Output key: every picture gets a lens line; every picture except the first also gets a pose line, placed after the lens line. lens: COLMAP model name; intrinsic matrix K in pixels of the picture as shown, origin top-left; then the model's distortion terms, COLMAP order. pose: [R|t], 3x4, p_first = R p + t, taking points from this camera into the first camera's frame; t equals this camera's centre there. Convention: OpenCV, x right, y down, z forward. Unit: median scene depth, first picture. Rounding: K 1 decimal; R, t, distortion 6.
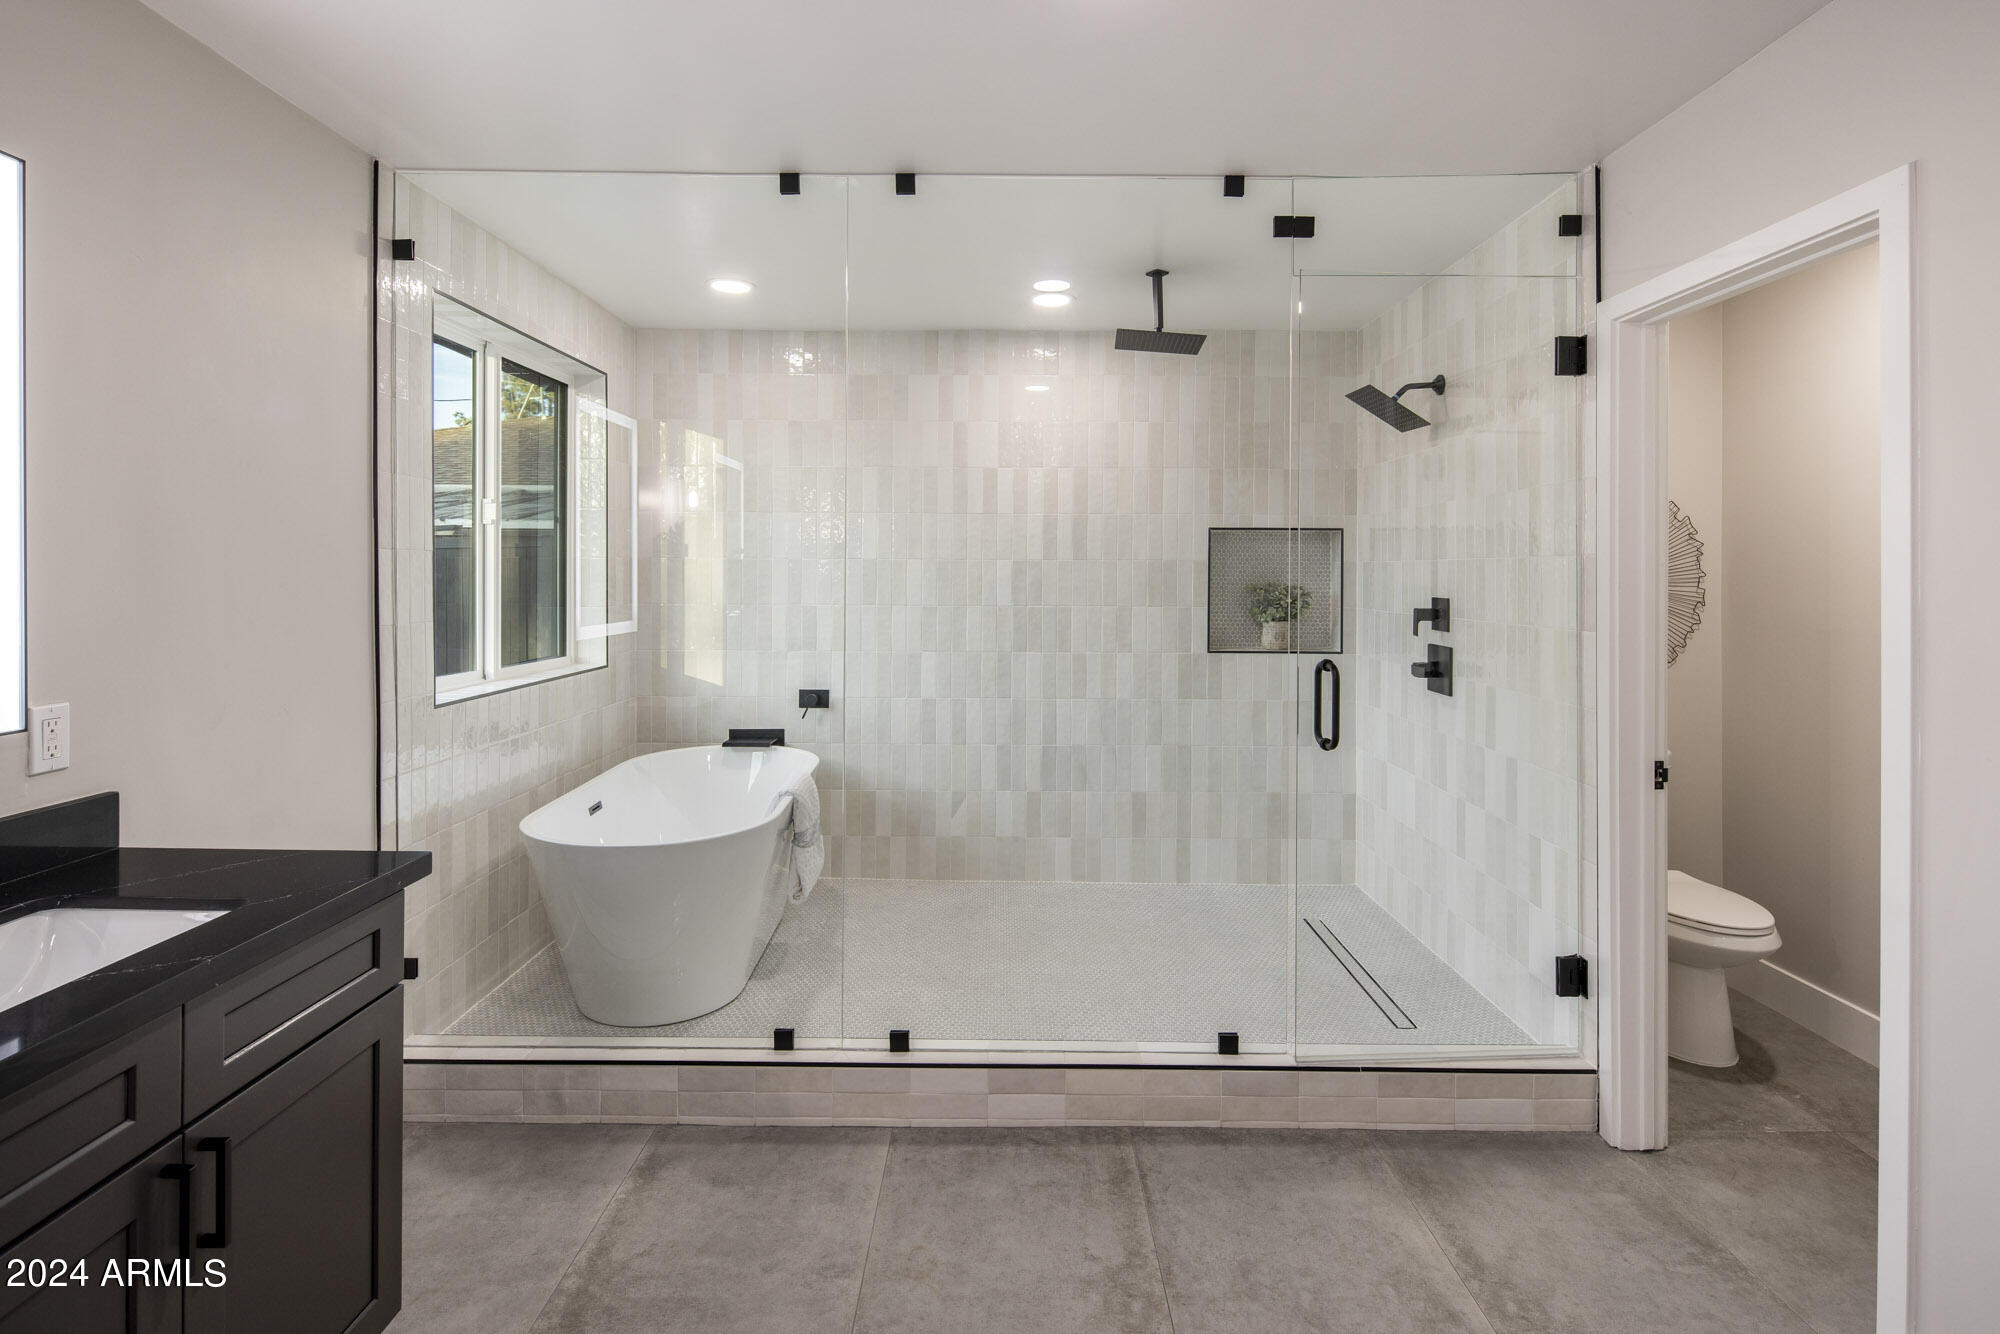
lens RADIAL K [[961.8, 0, 1004.9], [0, 961.8, 572.8], [0, 0, 1]] dist [0.000904, -0.000967]
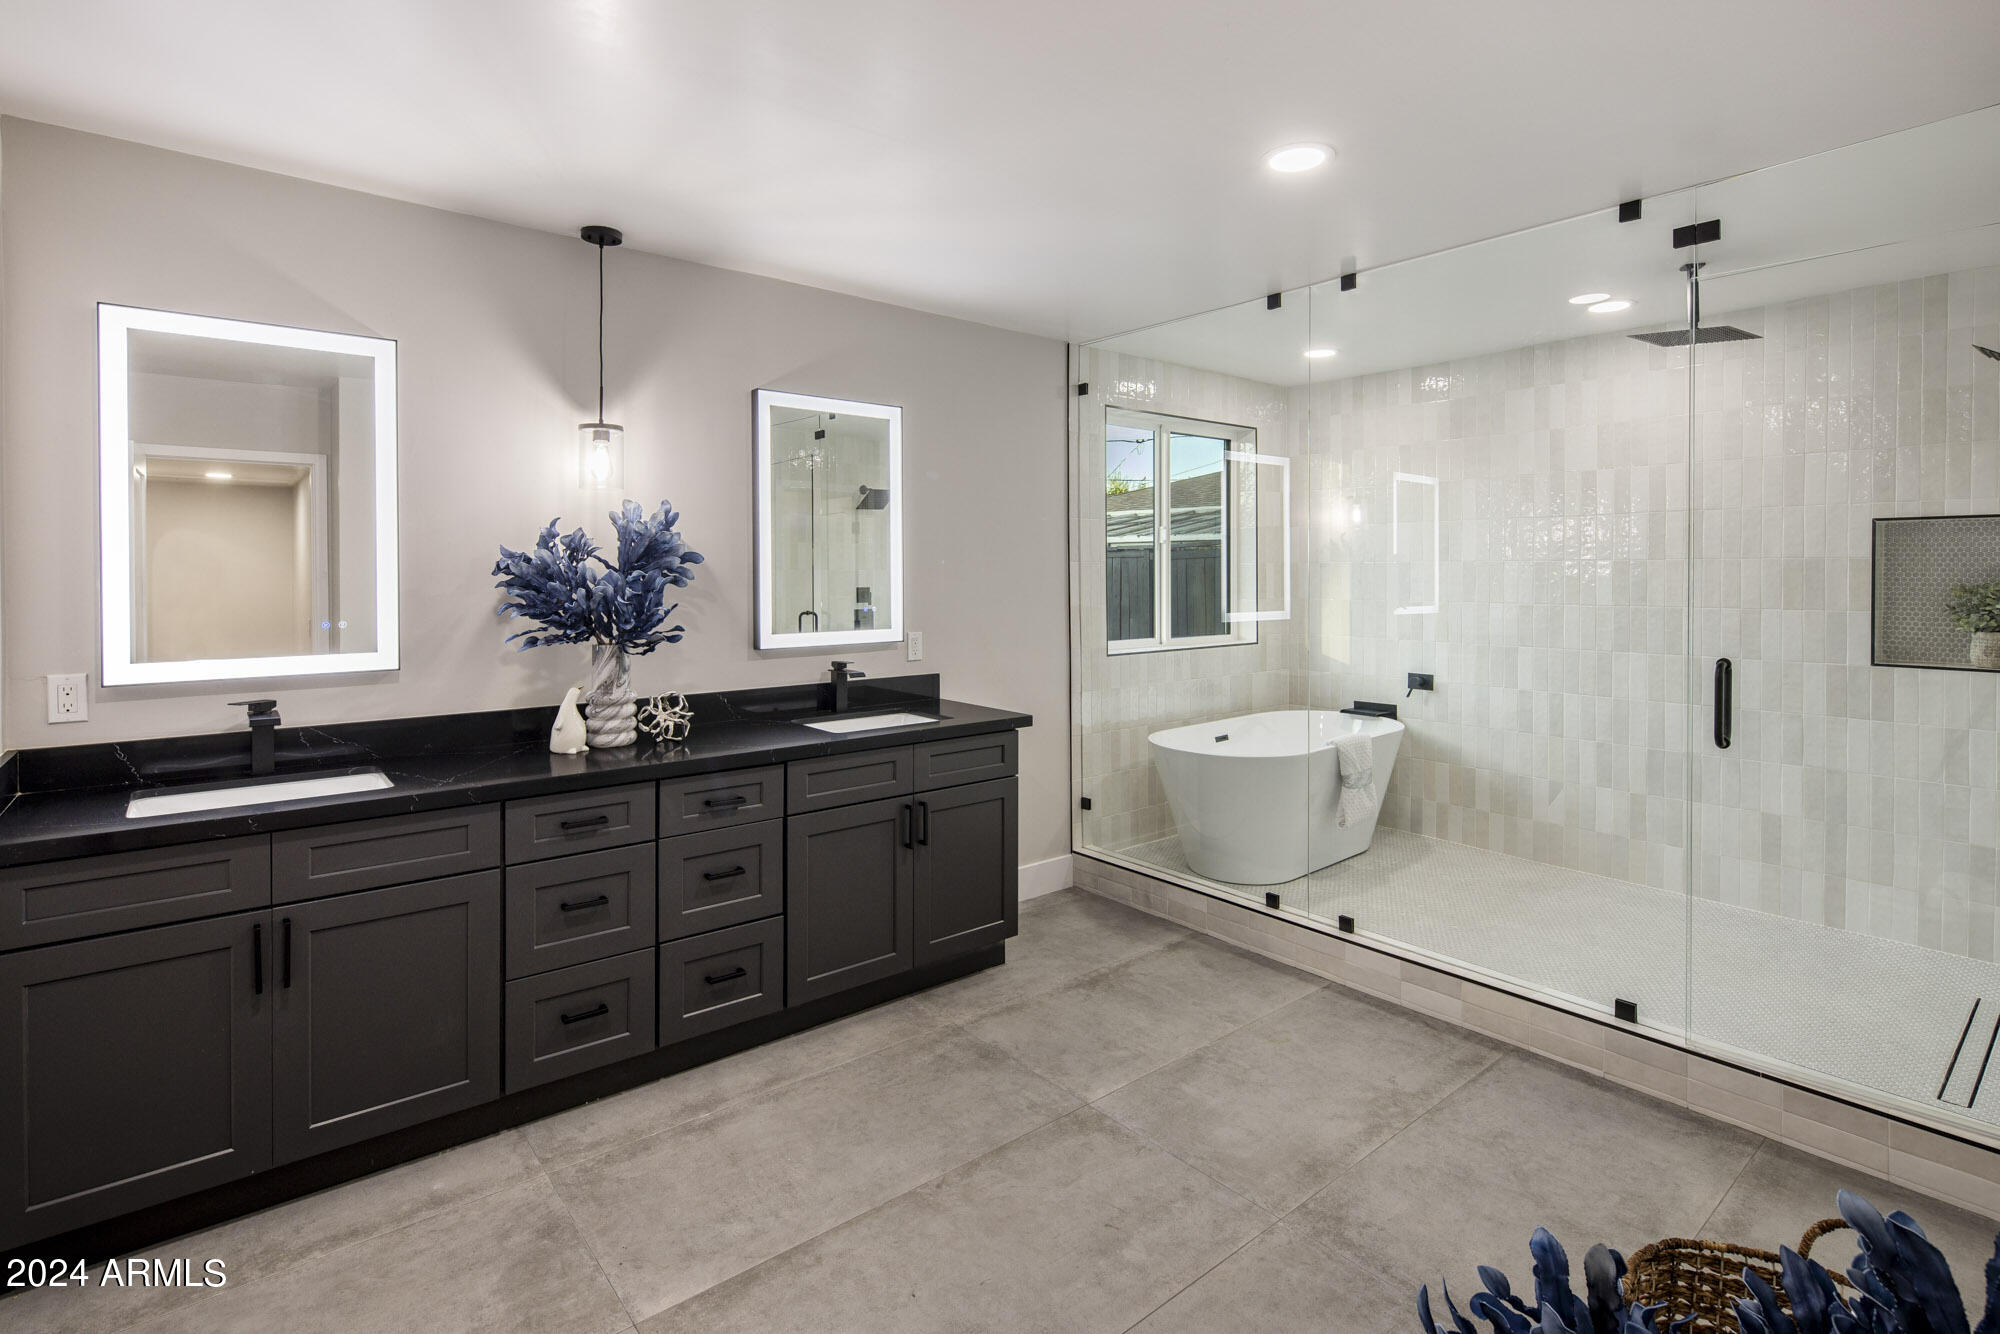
lens RADIAL K [[961.8, 0, 1004.9], [0, 961.8, 572.8], [0, 0, 1]] dist [0.000904, -0.000967]
pose [[0.640446, -0.005637, -0.767982, 0.481183], [0.004933, 0.999983, -0.003226, 0.000175], [0.767987, -0.001722, 0.640463, -0.172227]]
